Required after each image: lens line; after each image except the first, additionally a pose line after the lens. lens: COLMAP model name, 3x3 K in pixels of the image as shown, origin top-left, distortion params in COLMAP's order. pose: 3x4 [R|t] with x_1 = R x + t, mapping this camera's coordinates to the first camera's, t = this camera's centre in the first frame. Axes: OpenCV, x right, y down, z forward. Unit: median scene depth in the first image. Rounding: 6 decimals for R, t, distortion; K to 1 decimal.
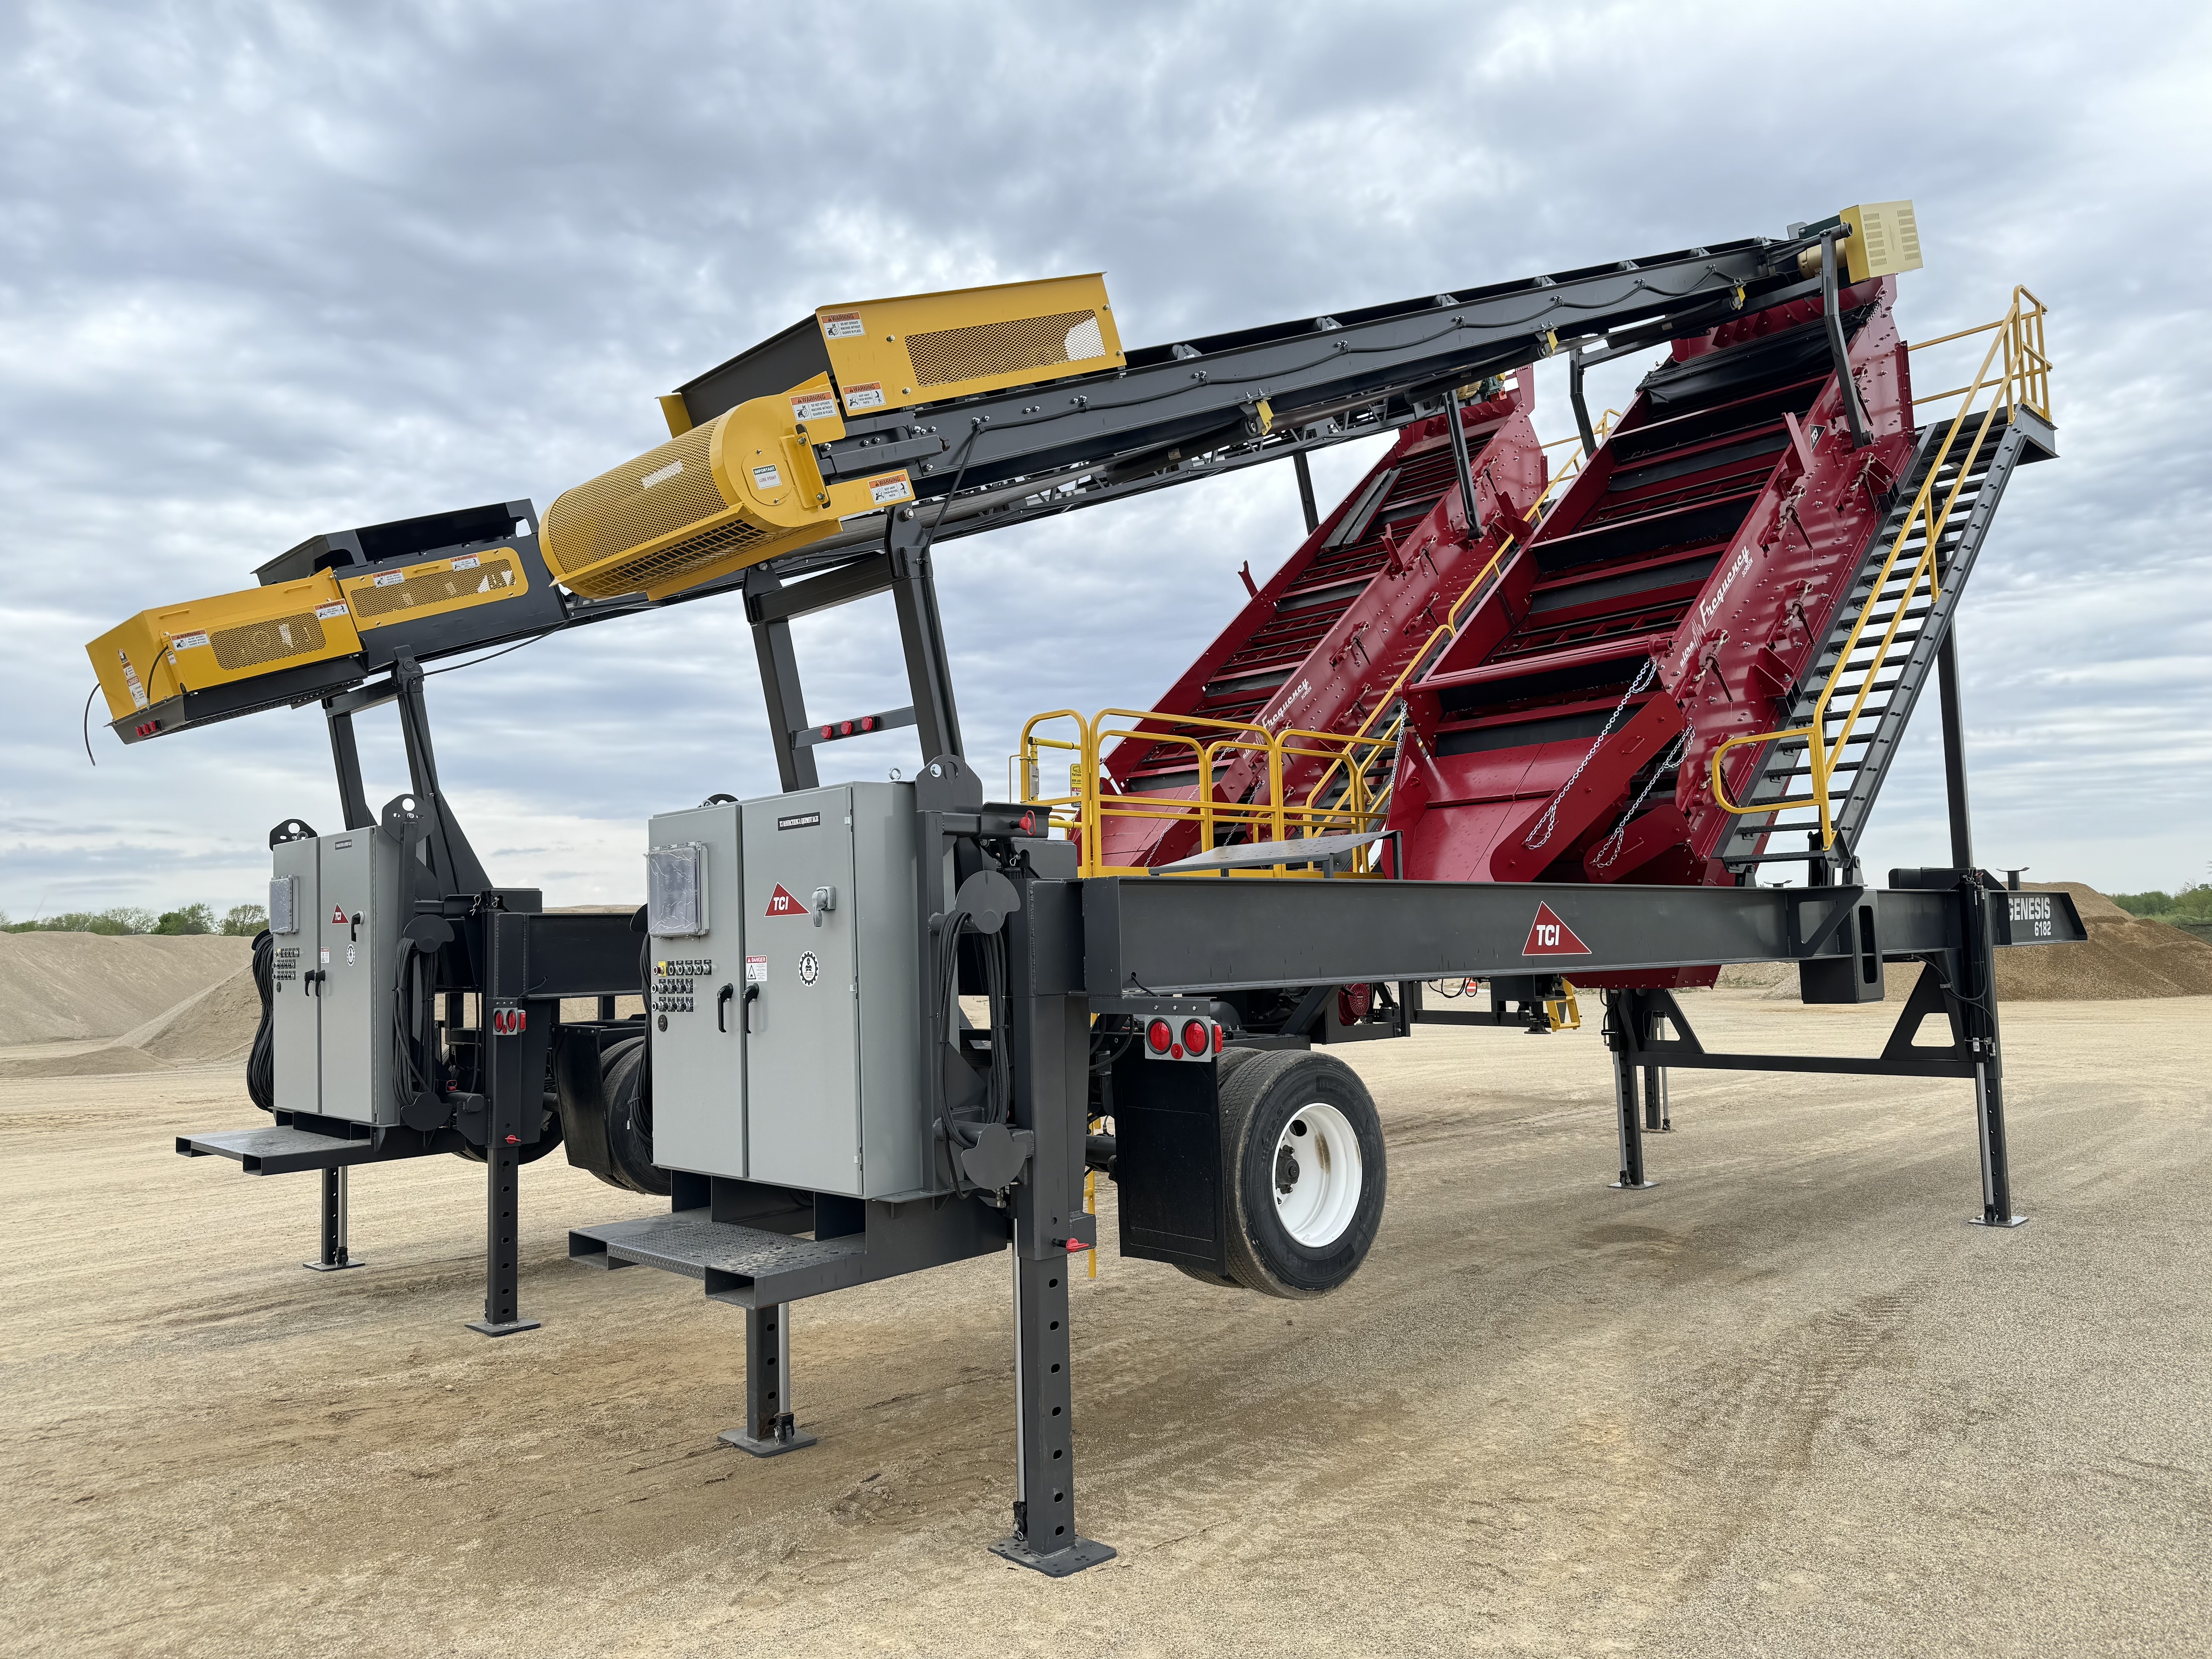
lens RADIAL K [[1589.1, 0, 1106.0], [0, 1589.1, 829.5], [0, 0, 1]] dist [0.091703, -0.120925]
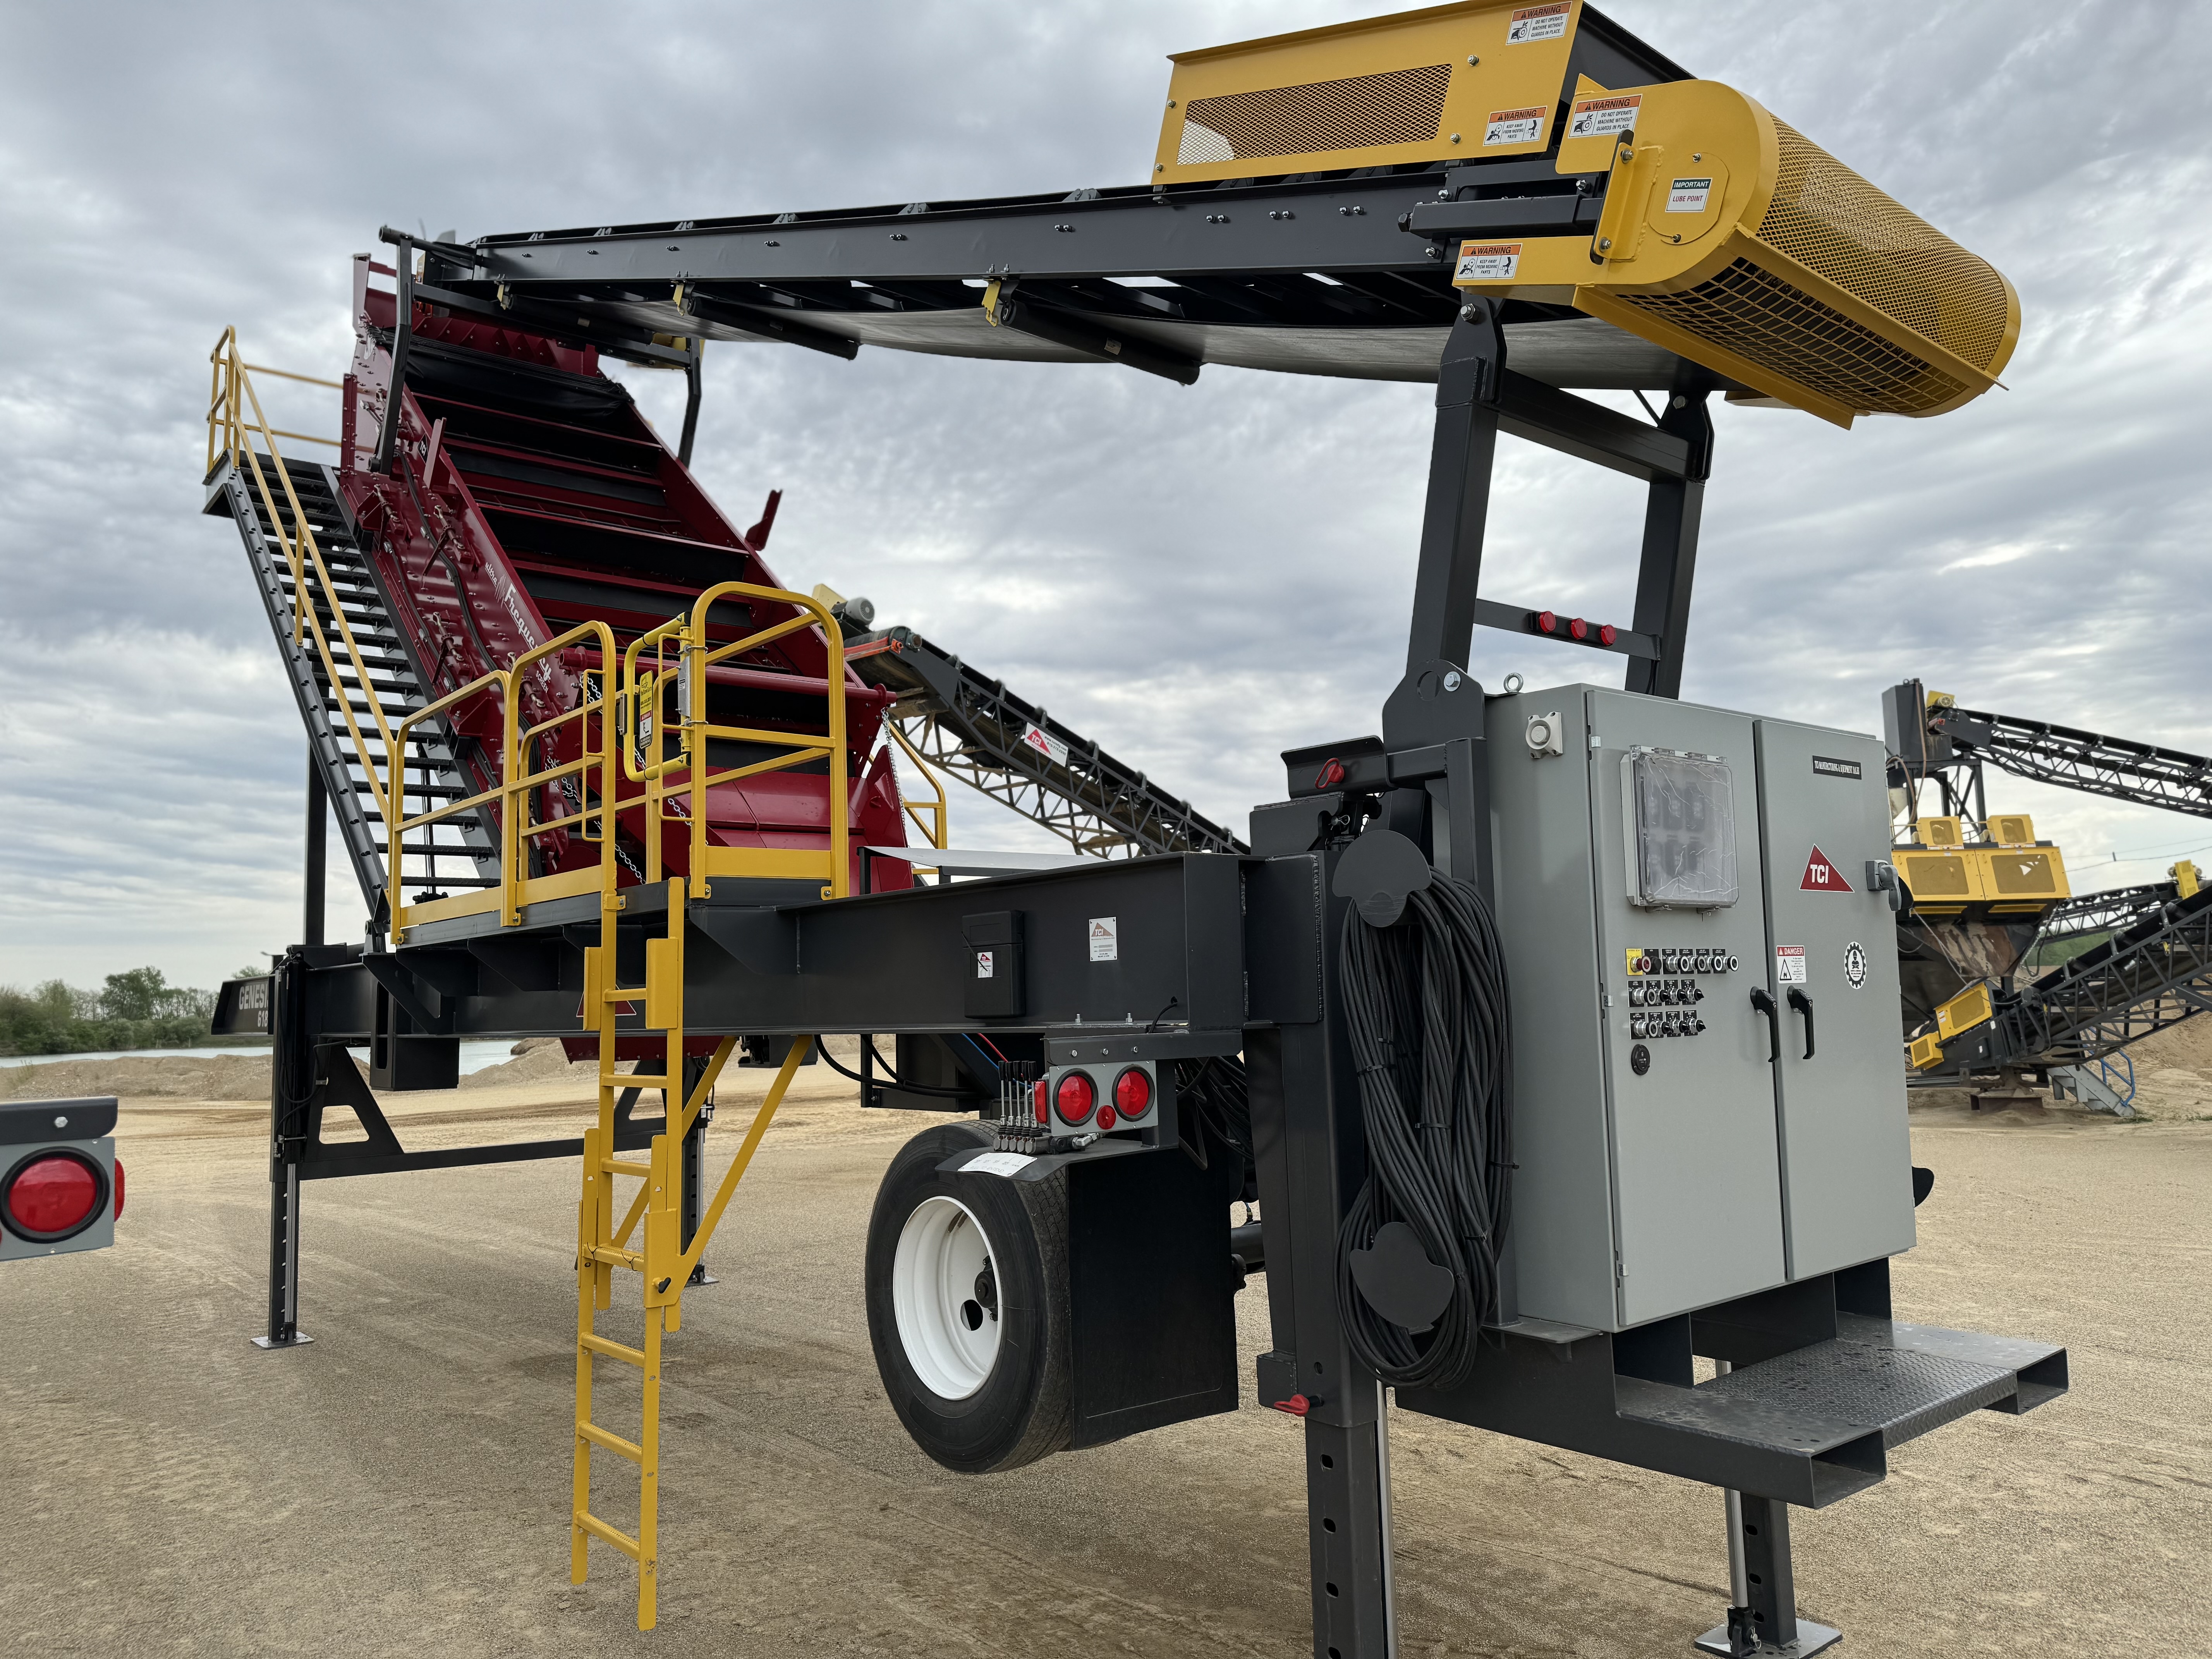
lens RADIAL K [[1597.1, 0, 1110.1], [0, 1597.1, 855.6], [0, 0, 1]] dist [0.033331, -0.002516]
pose [[0.040768, 0.116107, 0.992400, -0.744328], [-0.048741, 0.992274, -0.114090, 0.108343], [-0.997979, -0.043719, 0.046112, 1.022788]]
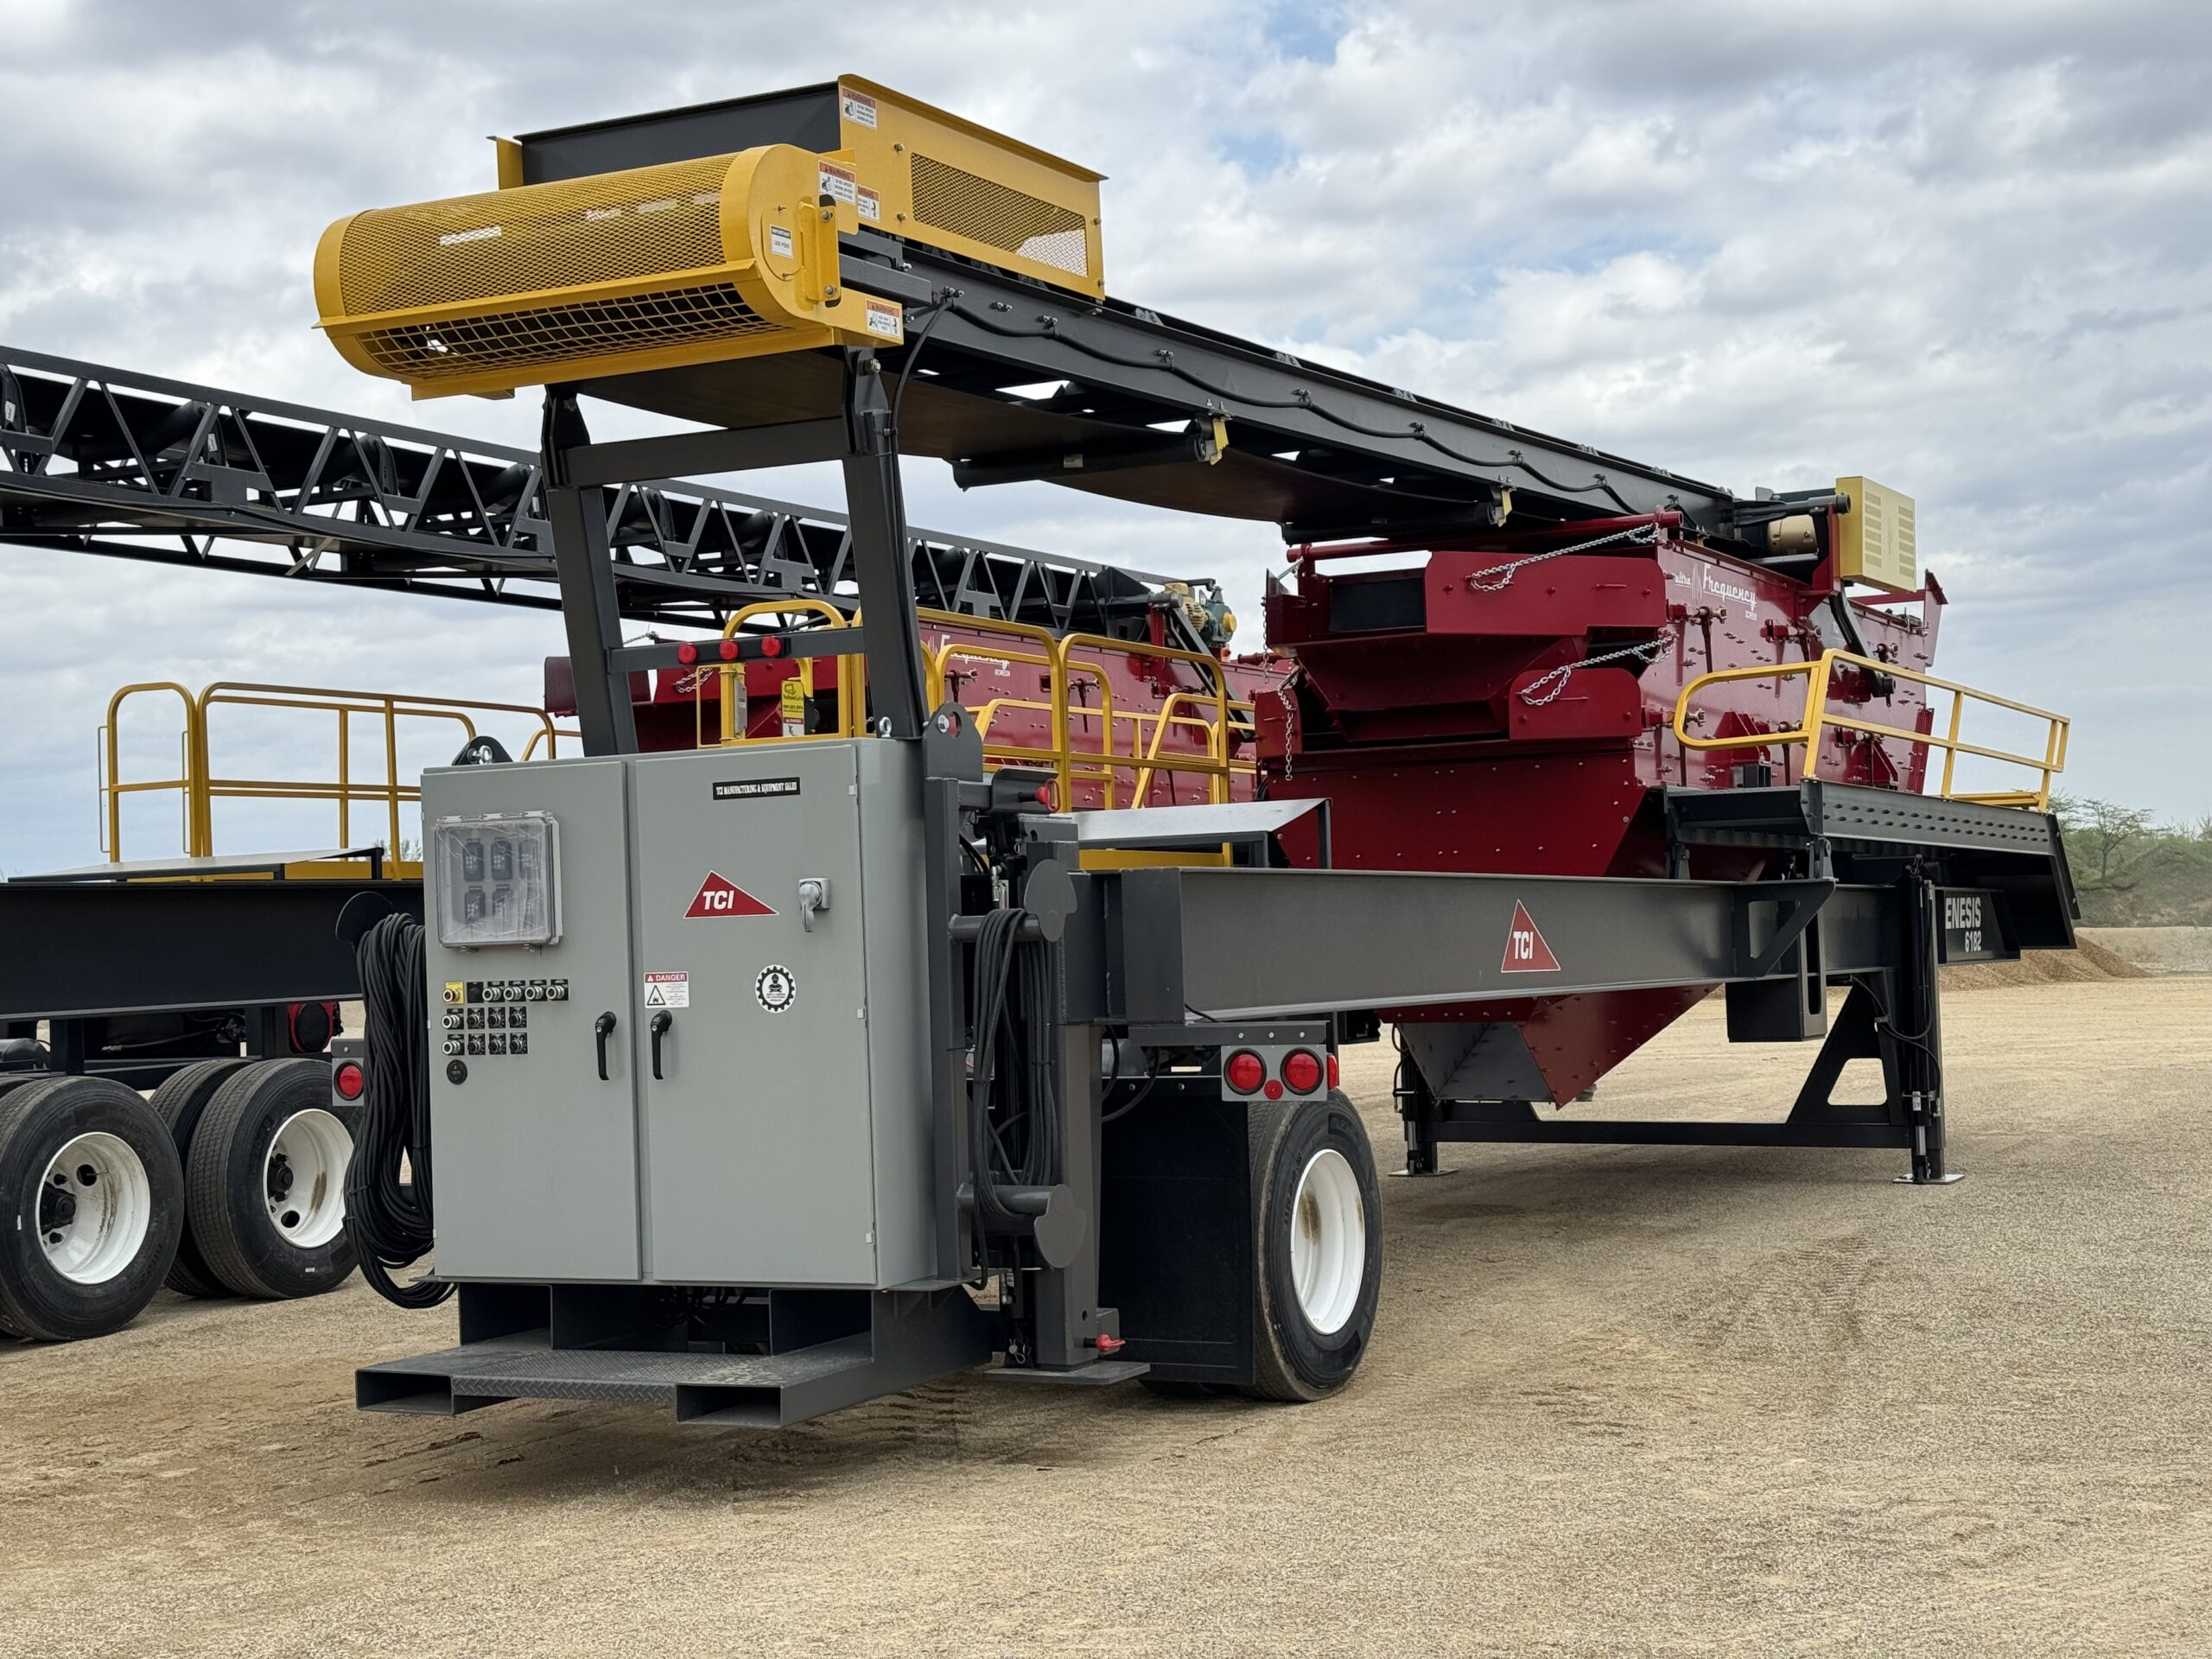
lens RADIAL K [[3103.5, 0, 1106.0], [0, 3103.5, 829.5], [0, 0, 1]] dist [0.132338, -0.082043]
pose [[0.949528, 0.011314, 0.313477, -0.382573], [-0.019157, 0.999576, 0.021948, -0.016192], [-0.313096, -0.026846, 0.949342, -0.319262]]
